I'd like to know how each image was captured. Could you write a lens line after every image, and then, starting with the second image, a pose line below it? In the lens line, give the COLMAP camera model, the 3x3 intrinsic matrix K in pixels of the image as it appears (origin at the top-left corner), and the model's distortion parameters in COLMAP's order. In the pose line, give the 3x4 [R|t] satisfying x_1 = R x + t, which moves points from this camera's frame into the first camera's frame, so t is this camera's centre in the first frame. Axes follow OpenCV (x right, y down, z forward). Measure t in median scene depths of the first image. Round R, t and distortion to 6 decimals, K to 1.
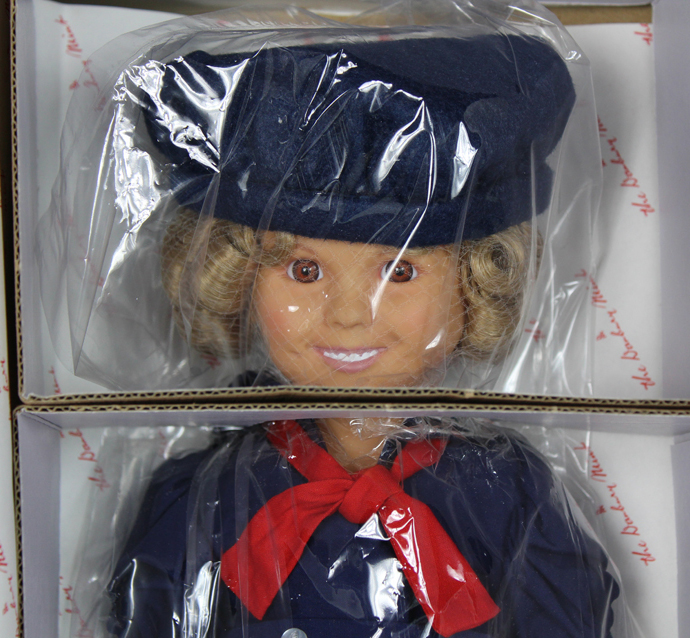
lens RADIAL K [[1115.7, 0, 345.2], [0, 1115.7, 319.6], [0, 0, 1]] dist [0.101391, 0.000000]
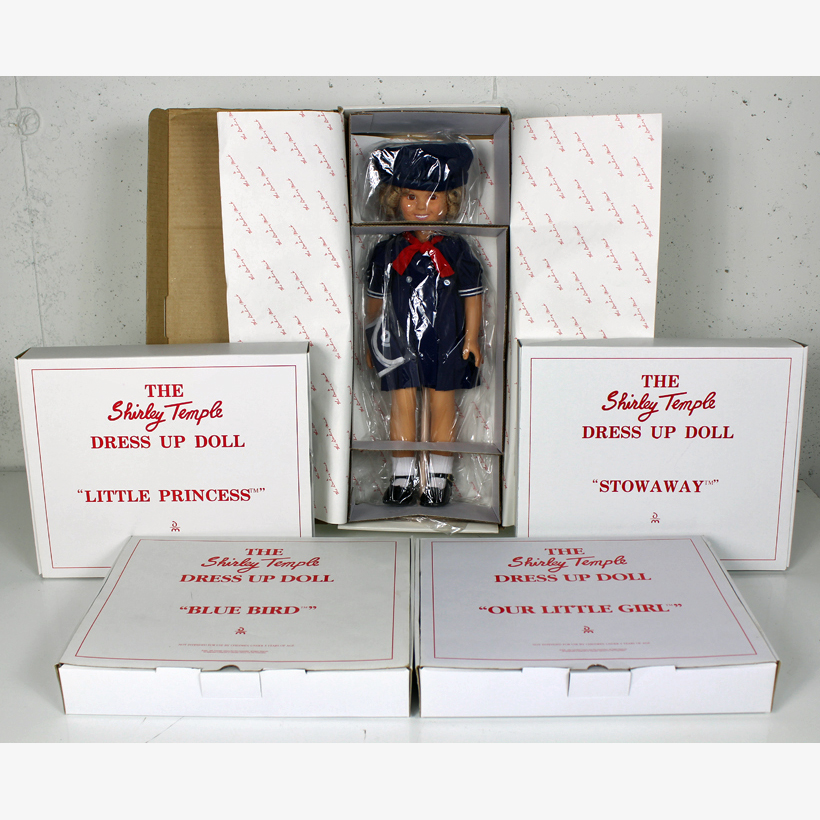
lens RADIAL K [[1166.7, 0, 408.8], [0, 1166.7, 409.4], [0, 0, 1]] dist [-0.007509, 0.000000]
pose [[0.999930, 0.002367, -0.011627, 0.008910], [-0.001444, 0.996889, 0.078805, 0.433267], [0.011777, -0.078783, 0.996822, -3.704557]]
